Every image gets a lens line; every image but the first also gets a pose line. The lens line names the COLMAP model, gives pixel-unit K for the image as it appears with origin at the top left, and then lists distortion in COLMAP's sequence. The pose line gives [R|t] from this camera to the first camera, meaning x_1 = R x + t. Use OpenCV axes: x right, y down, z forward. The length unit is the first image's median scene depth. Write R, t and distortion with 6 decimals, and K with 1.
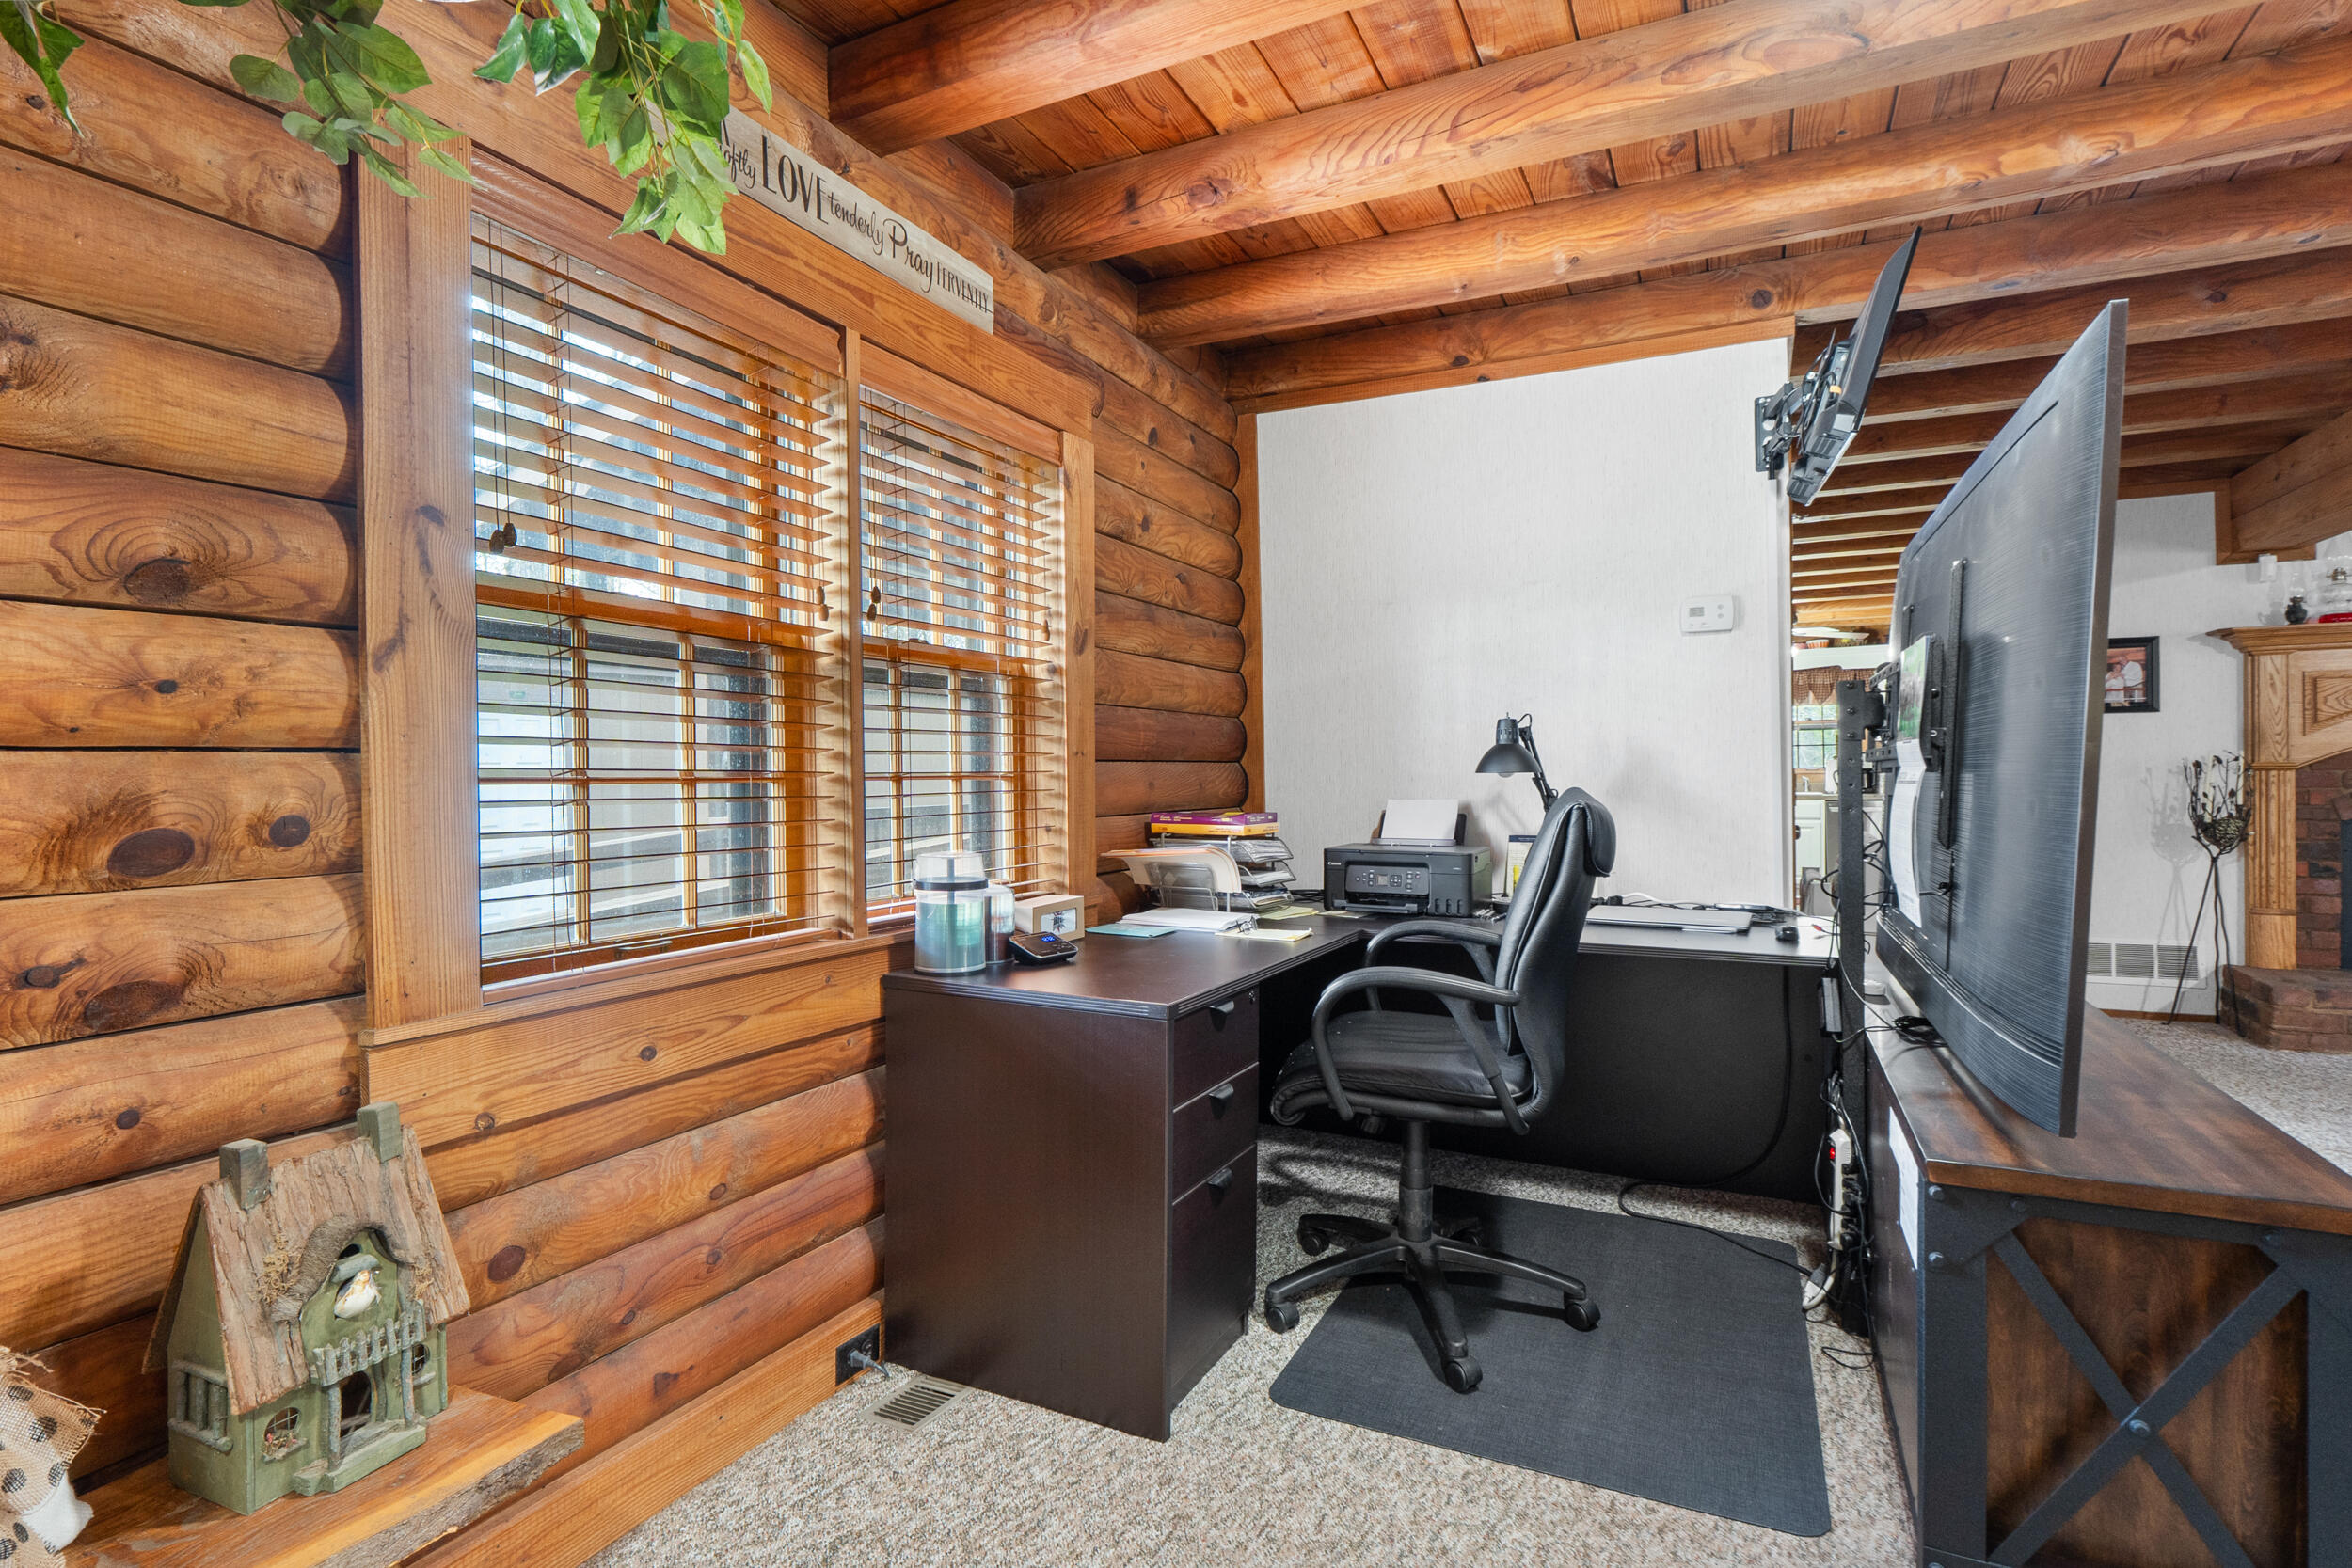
lens RADIAL K [[1162.8, 0, 1182.3], [0, 1162.8, 777.8], [0, 0, 1]] dist [-0.002104, -0.000873]
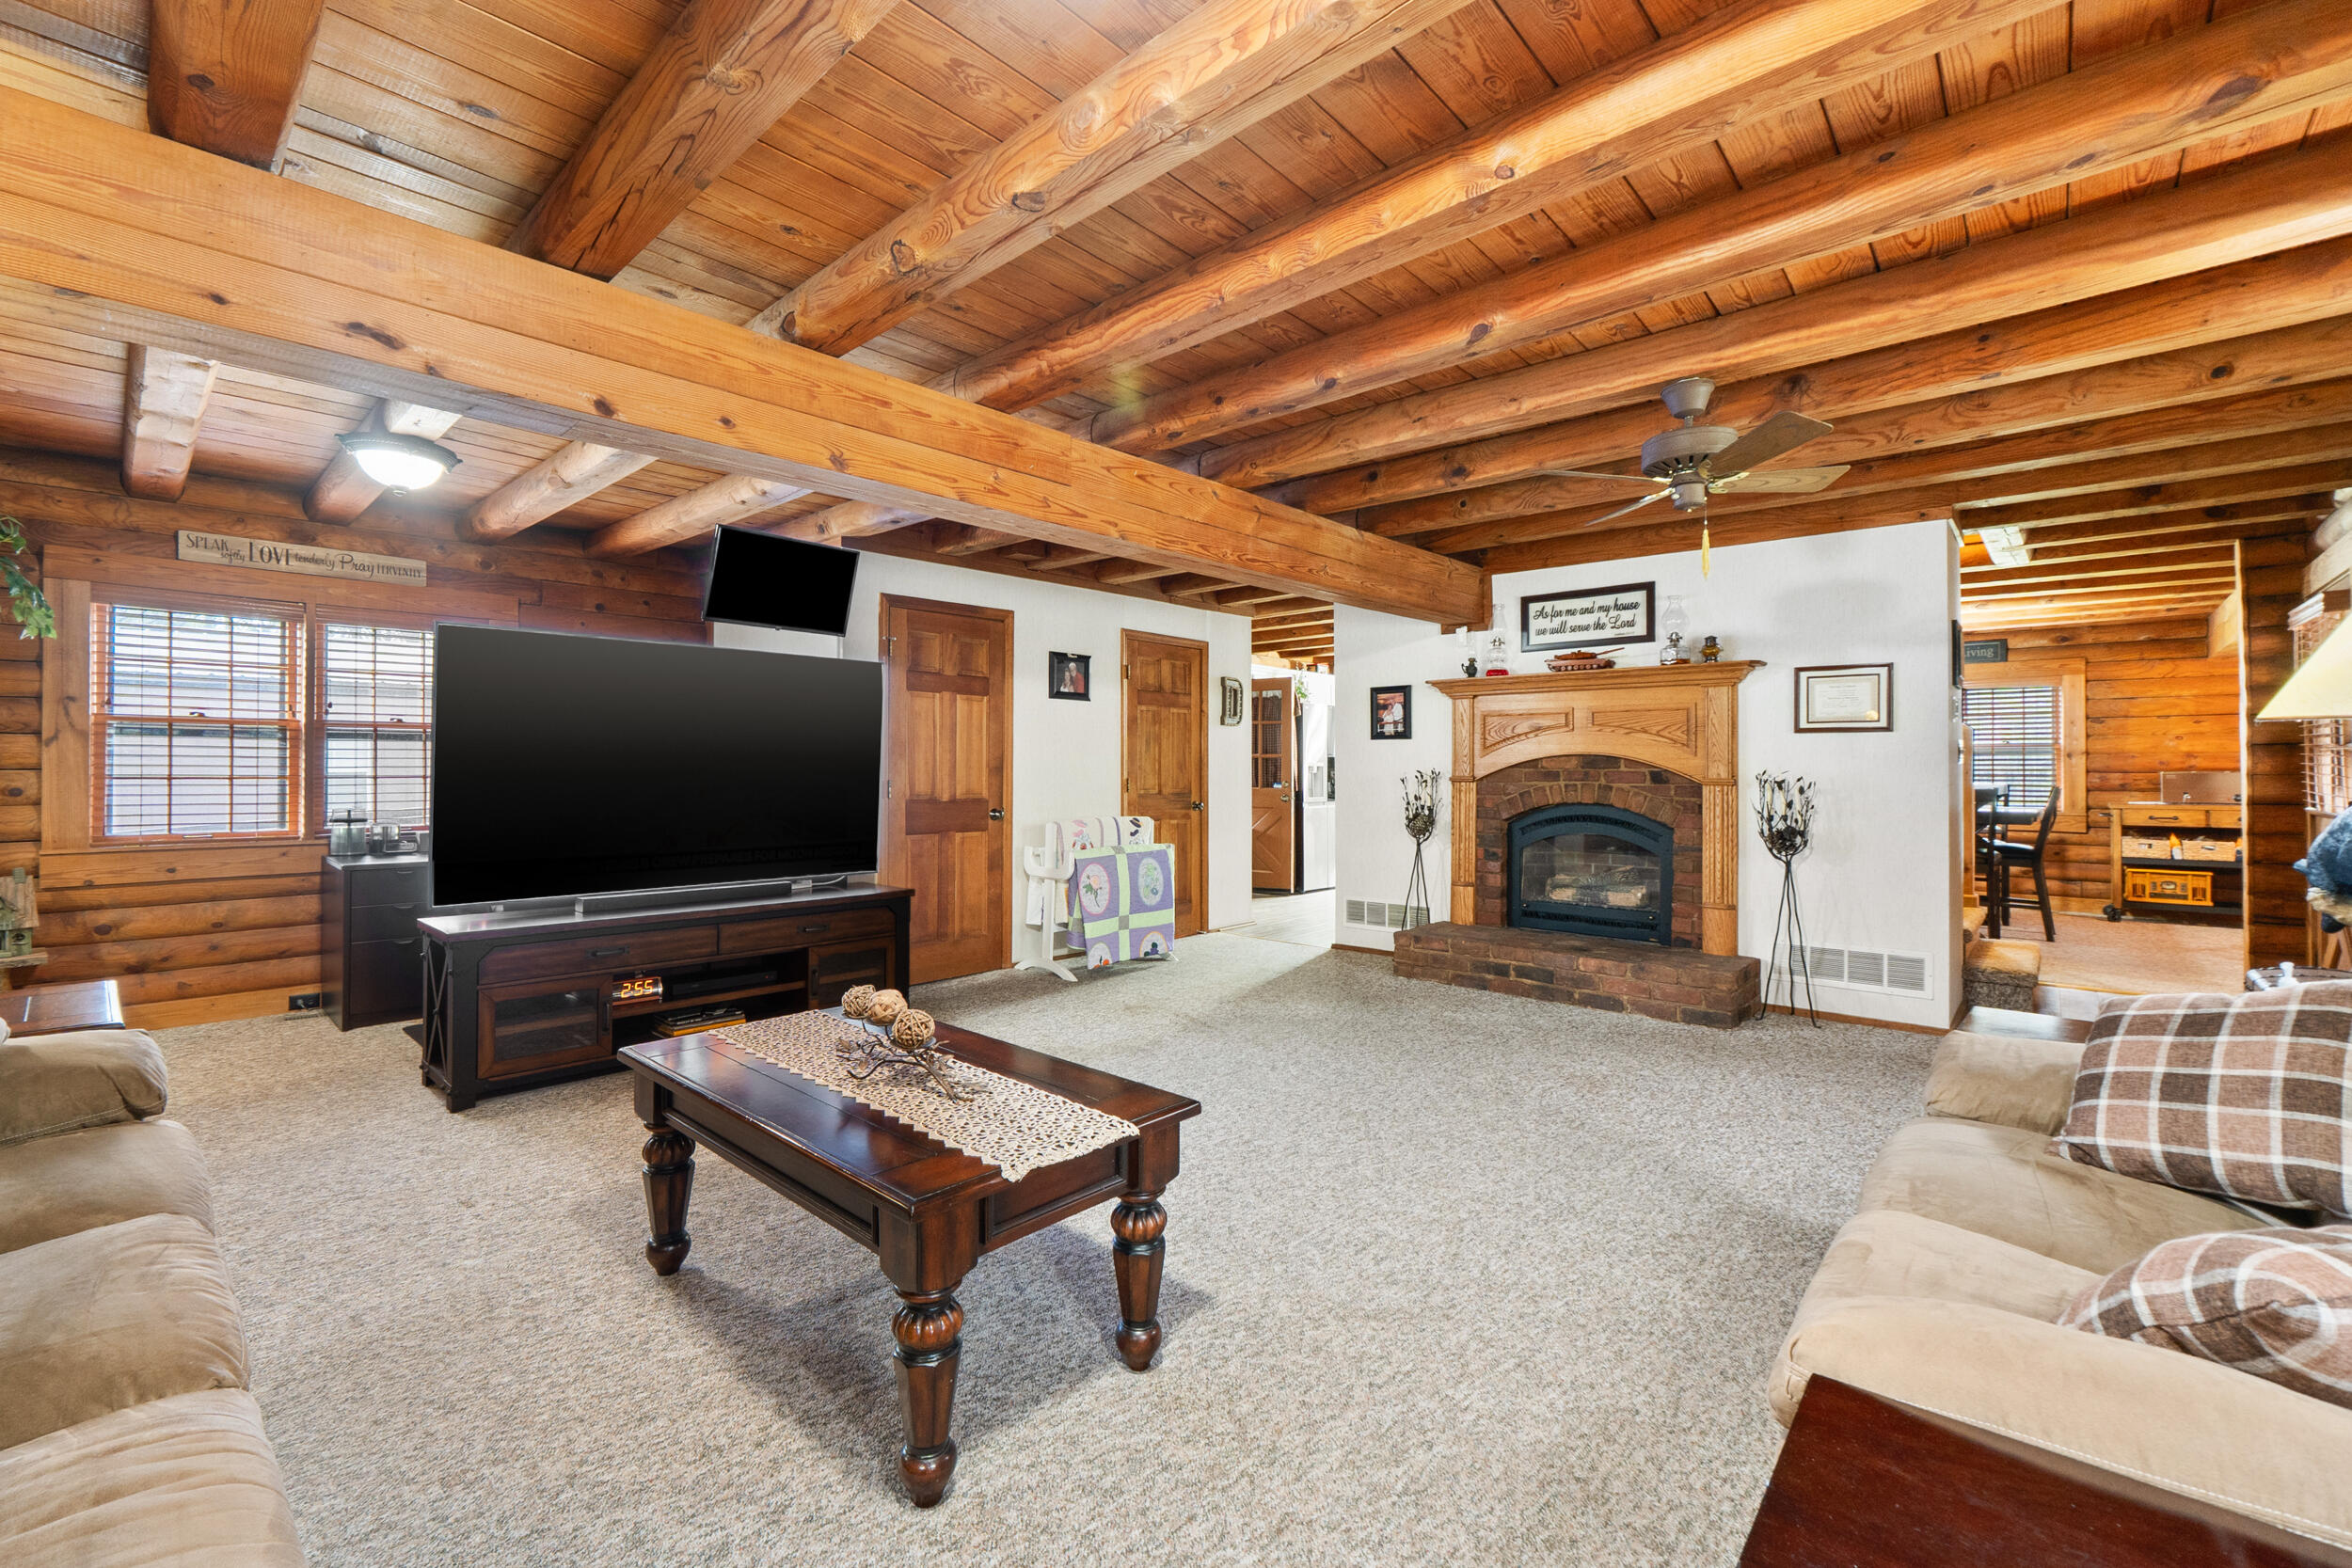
lens RADIAL K [[994.2, 0, 1163.5], [0, 994.2, 765.7], [0, 0, 1]] dist [-0.009065, -0.000256]
pose [[0.960149, 0.010382, -0.279295, 0.931095], [-0.011564, 0.999930, -0.002584, -0.018785], [0.279249, 0.005711, 0.960202, -0.245698]]
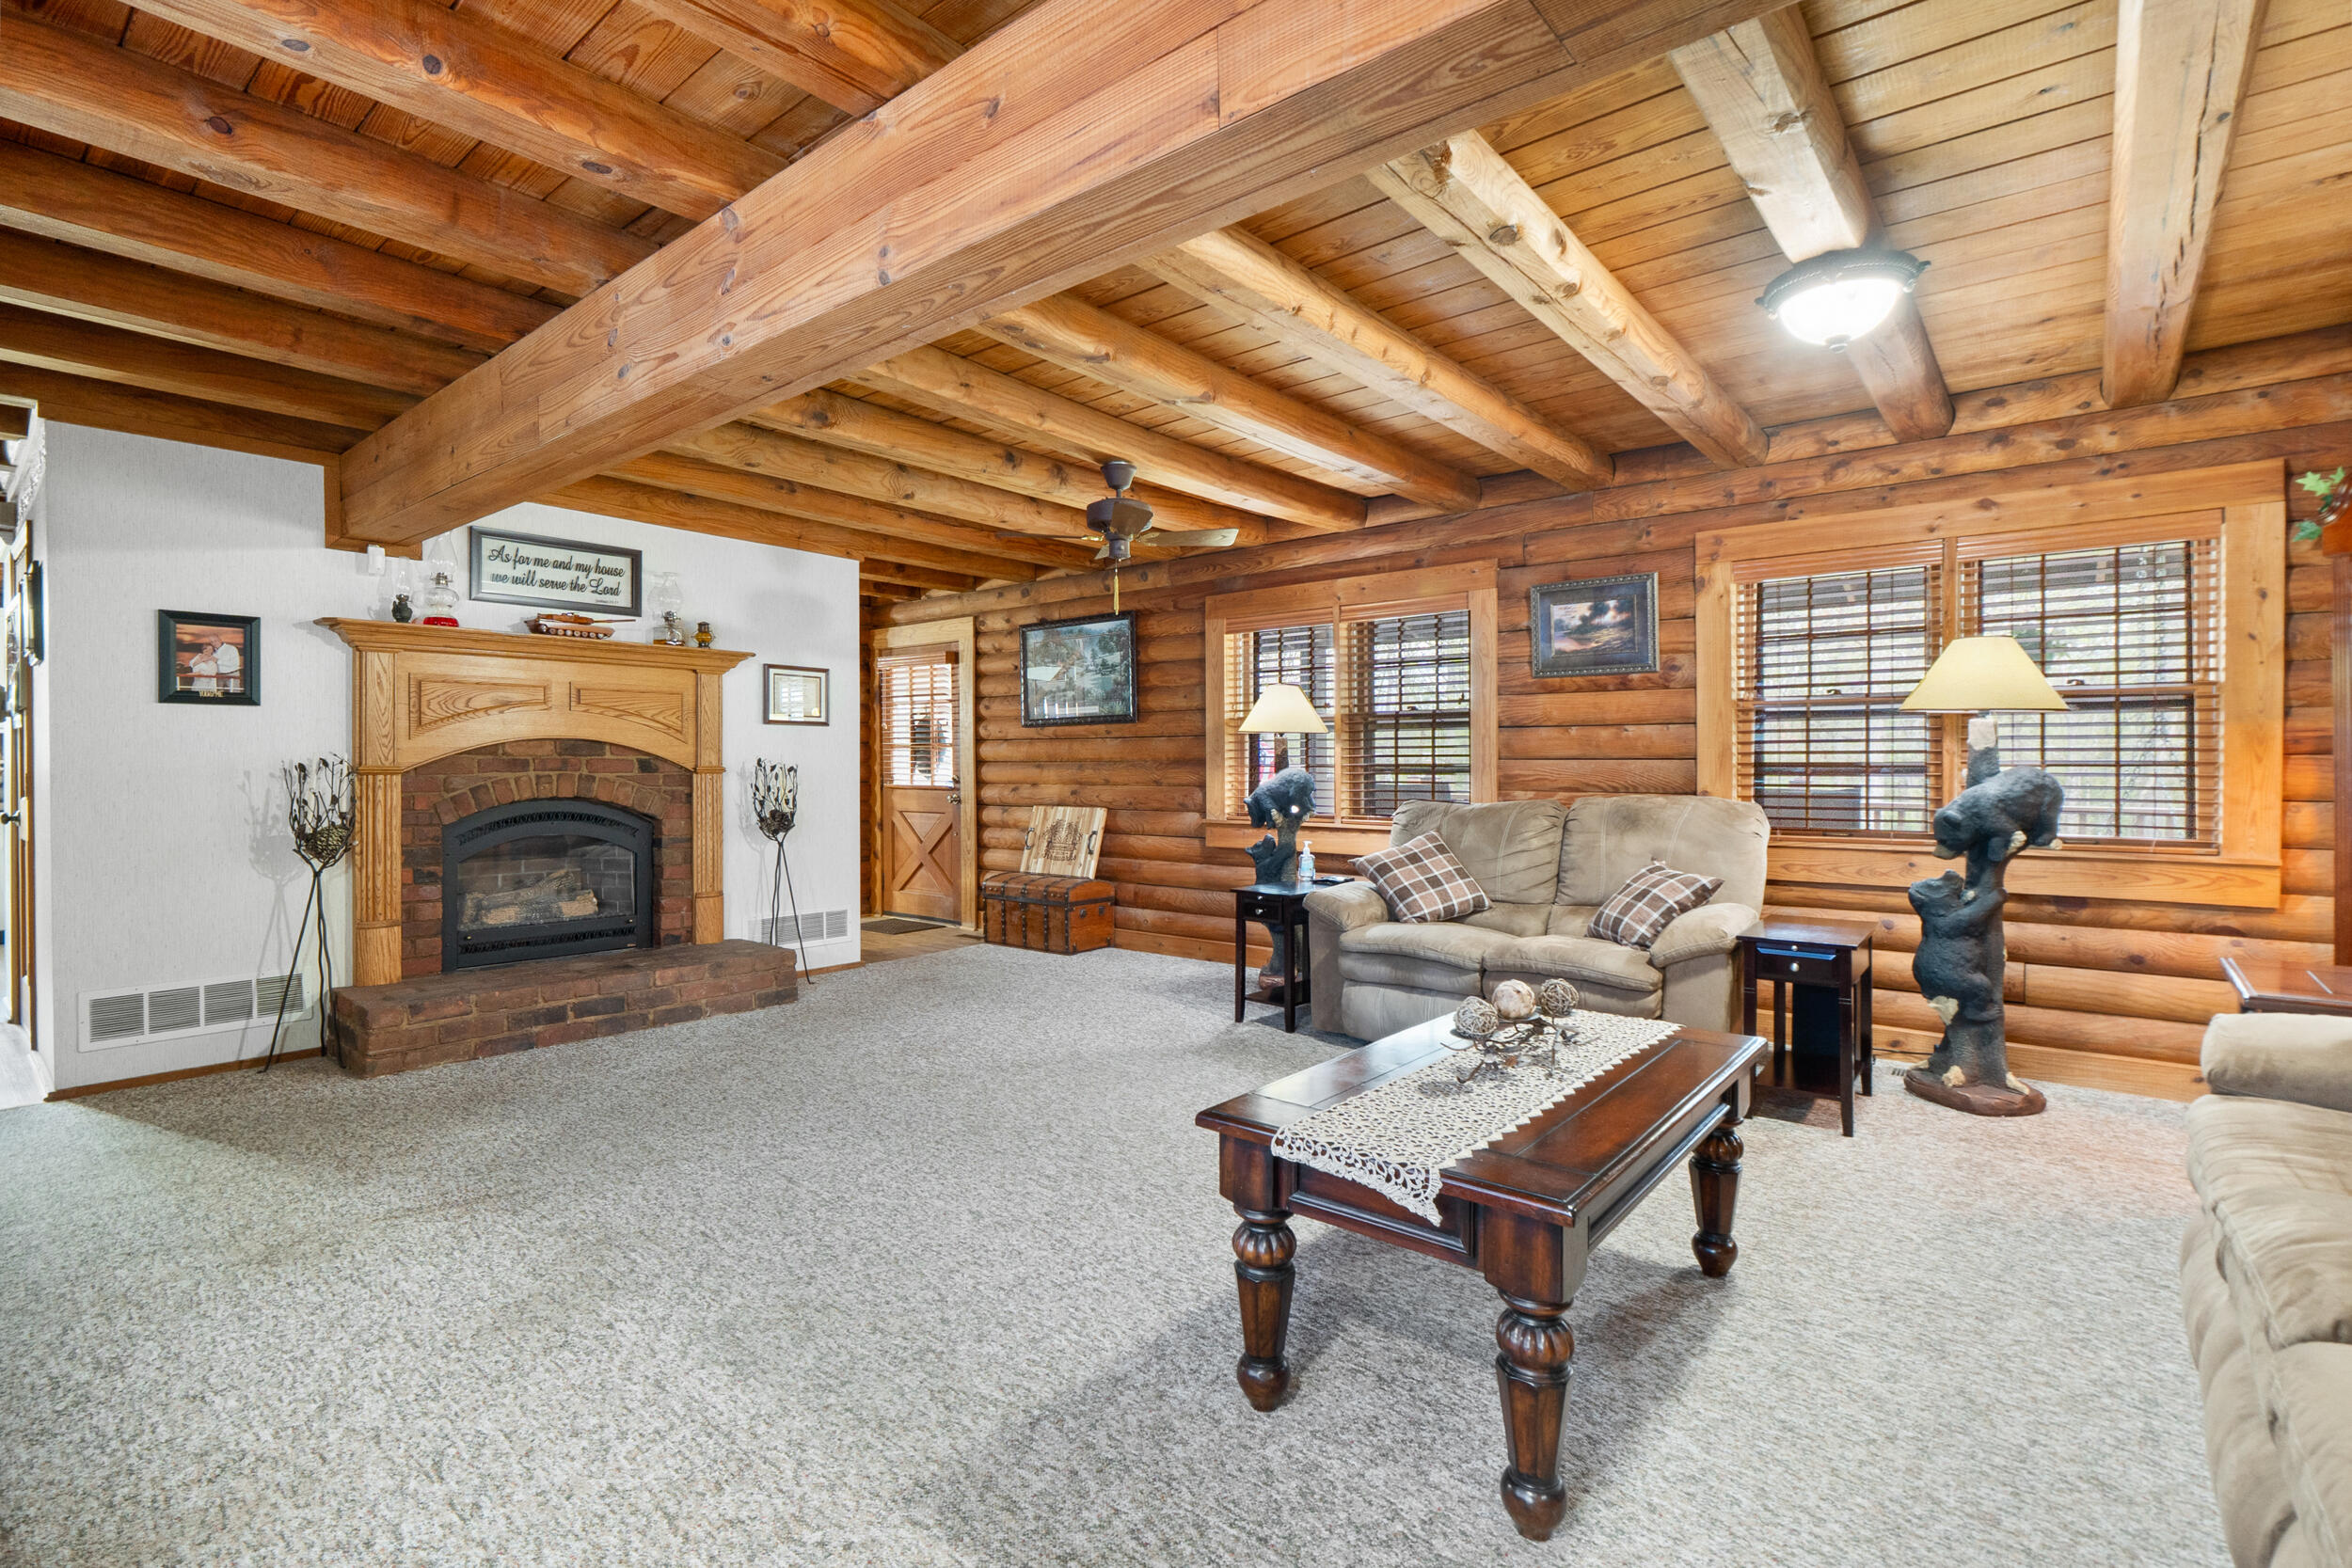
lens RADIAL K [[1074.6, 0, 1178.5], [0, 1074.6, 767.0], [0, 0, 1]] dist [-0.012300, 0.000169]
pose [[0.232986, 0.008424, 0.972444, 0.246983], [0.001961, 0.999956, -0.009132, -0.003285], [-0.972478, 0.004034, 0.232959, 0.164784]]
